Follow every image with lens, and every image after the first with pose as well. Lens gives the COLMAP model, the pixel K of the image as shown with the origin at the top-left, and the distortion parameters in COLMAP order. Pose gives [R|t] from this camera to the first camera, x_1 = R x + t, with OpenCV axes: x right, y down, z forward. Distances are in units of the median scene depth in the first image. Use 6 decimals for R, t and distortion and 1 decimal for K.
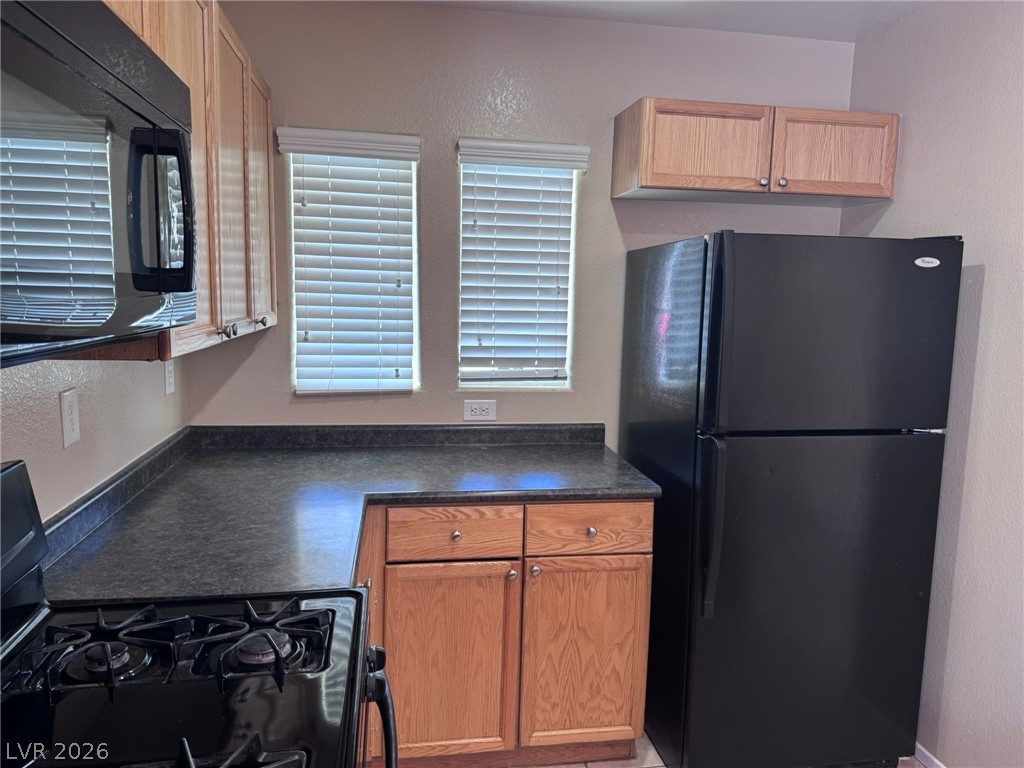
lens RADIAL K [[716.4, 0, 512.0], [0, 716.4, 384.0], [0, 0, 1]] dist [0.172123, -0.362250]
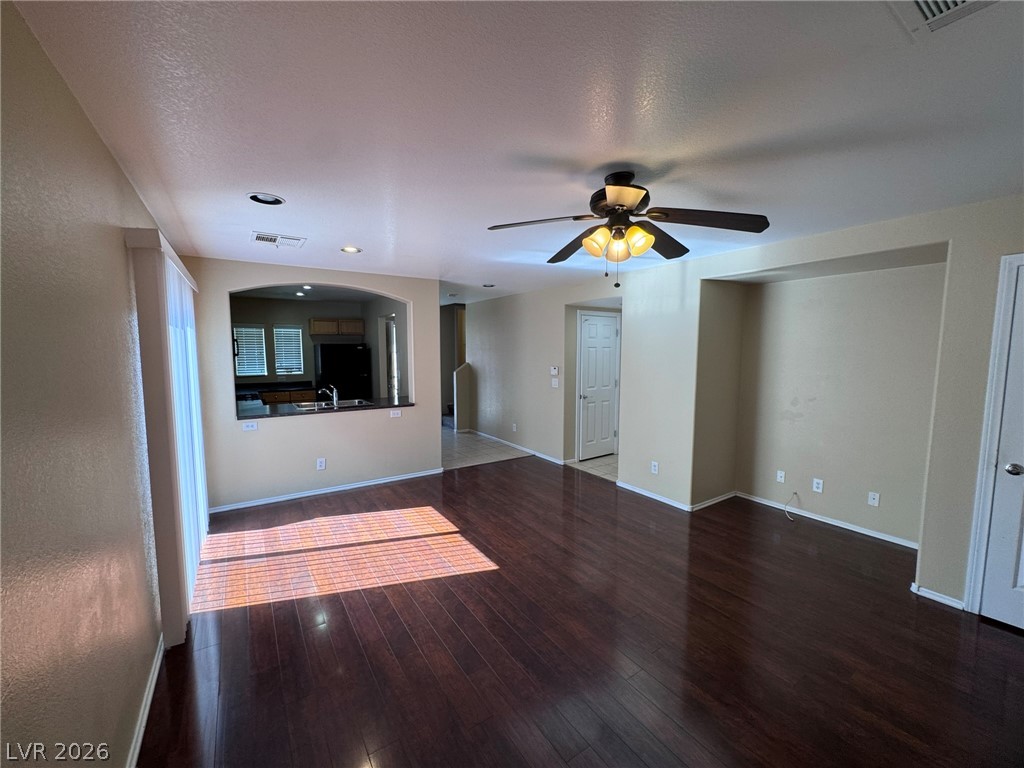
lens RADIAL K [[416.3, 0, 512.0], [0, 416.3, 384.0], [0, 0, 1]] dist [-0.000512, -0.000066]
pose [[0.915101, -0.060639, 0.398640, 0.262671], [0.072629, 0.997246, -0.015028, 0.234285], [-0.396631, 0.042705, 0.916984, -2.245175]]
